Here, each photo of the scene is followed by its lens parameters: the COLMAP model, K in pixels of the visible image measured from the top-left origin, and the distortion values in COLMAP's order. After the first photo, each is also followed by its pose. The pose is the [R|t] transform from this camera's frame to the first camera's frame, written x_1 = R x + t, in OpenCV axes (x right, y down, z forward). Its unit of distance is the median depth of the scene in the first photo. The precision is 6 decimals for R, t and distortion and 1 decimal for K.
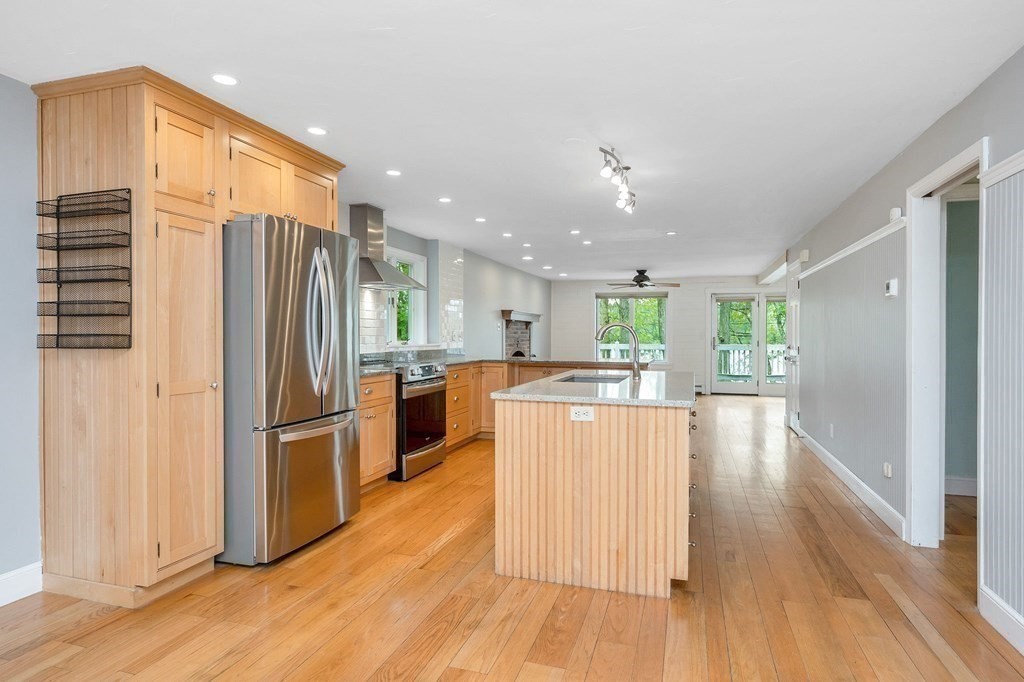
lens RADIAL K [[559.7, 0, 512.0], [0, 559.7, 341.0], [0, 0, 1]] dist [0.001154, -0.000014]
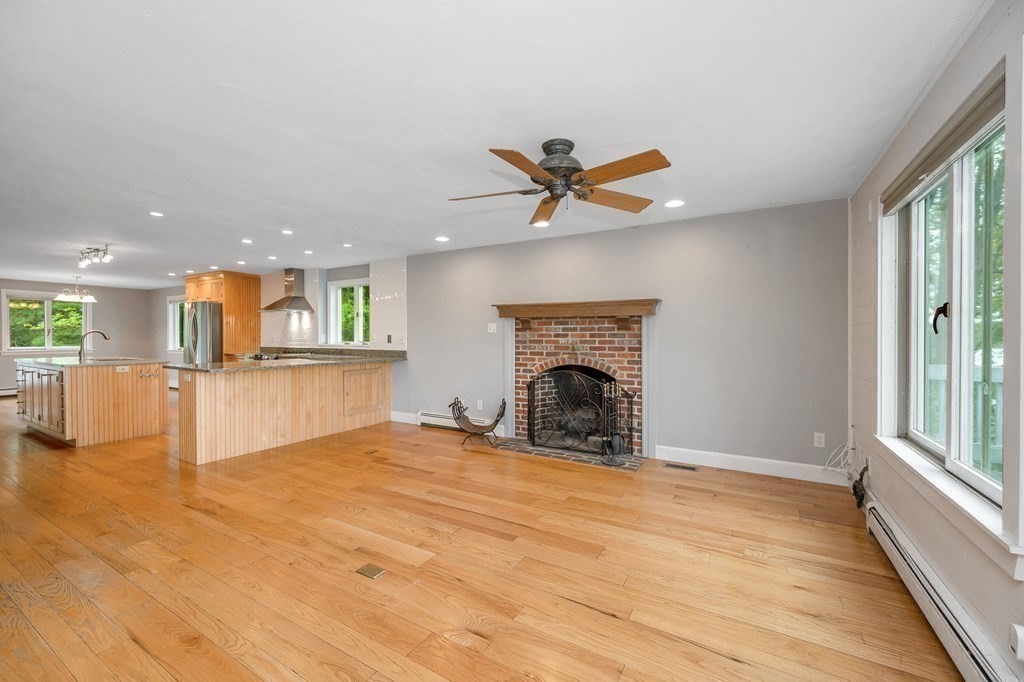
lens RADIAL K [[414.3, 0, 512.0], [0, 414.3, 341.0], [0, 0, 1]] dist [-0.001459, -0.000368]
pose [[-0.214203, 0.005552, -0.976773, 0.770002], [-0.016717, 0.999817, 0.009348, -0.019379], [0.976646, 0.018331, -0.214071, 1.641783]]
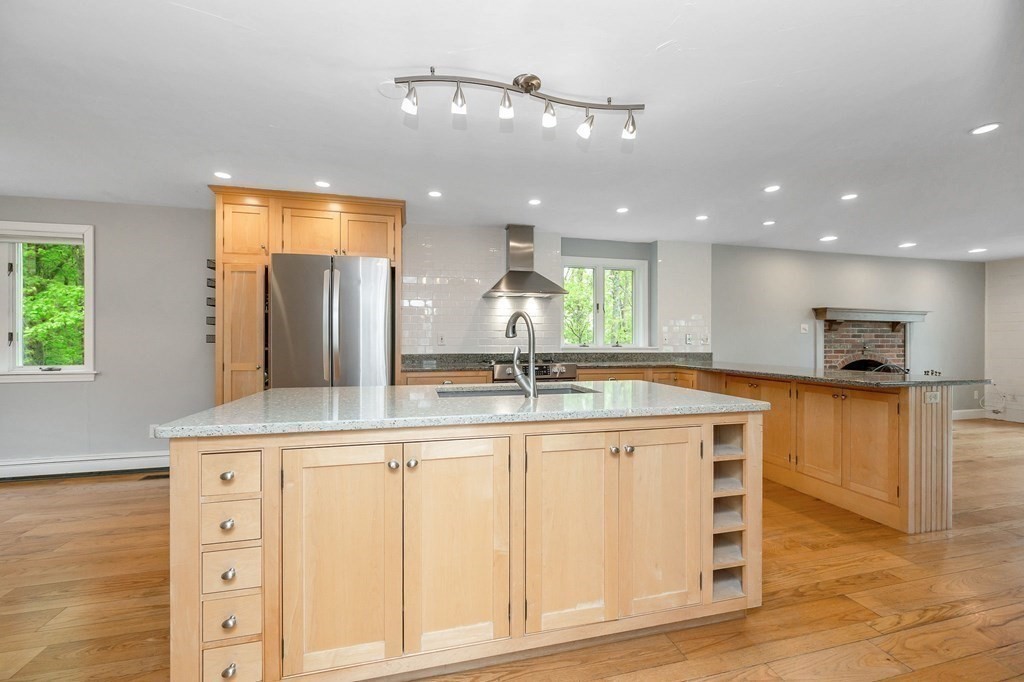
lens RADIAL K [[402.5, 0, 512.0], [0, 402.5, 341.0], [0, 0, 1]] dist [-0.001734, -0.000098]
pose [[0.523840, -0.001287, -0.851816, 0.368159], [-0.012005, 0.999888, -0.008893, 0.004299], [0.851732, 0.014885, 0.523766, 0.449876]]
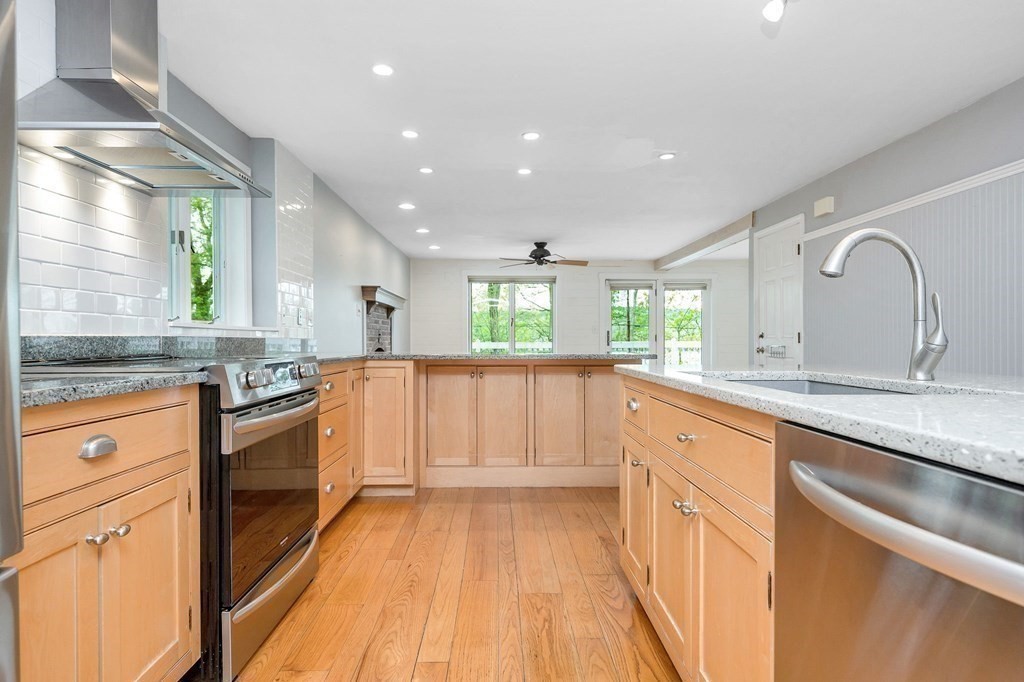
lens RADIAL K [[561.6, 0, 512.0], [0, 561.6, 341.0], [0, 0, 1]] dist [-0.003480, -0.000597]
pose [[0.944996, -0.004608, 0.327051, -0.099664], [0.007550, 0.999942, -0.007725, 0.025427], [-0.326996, 0.009769, 0.944975, 0.438397]]
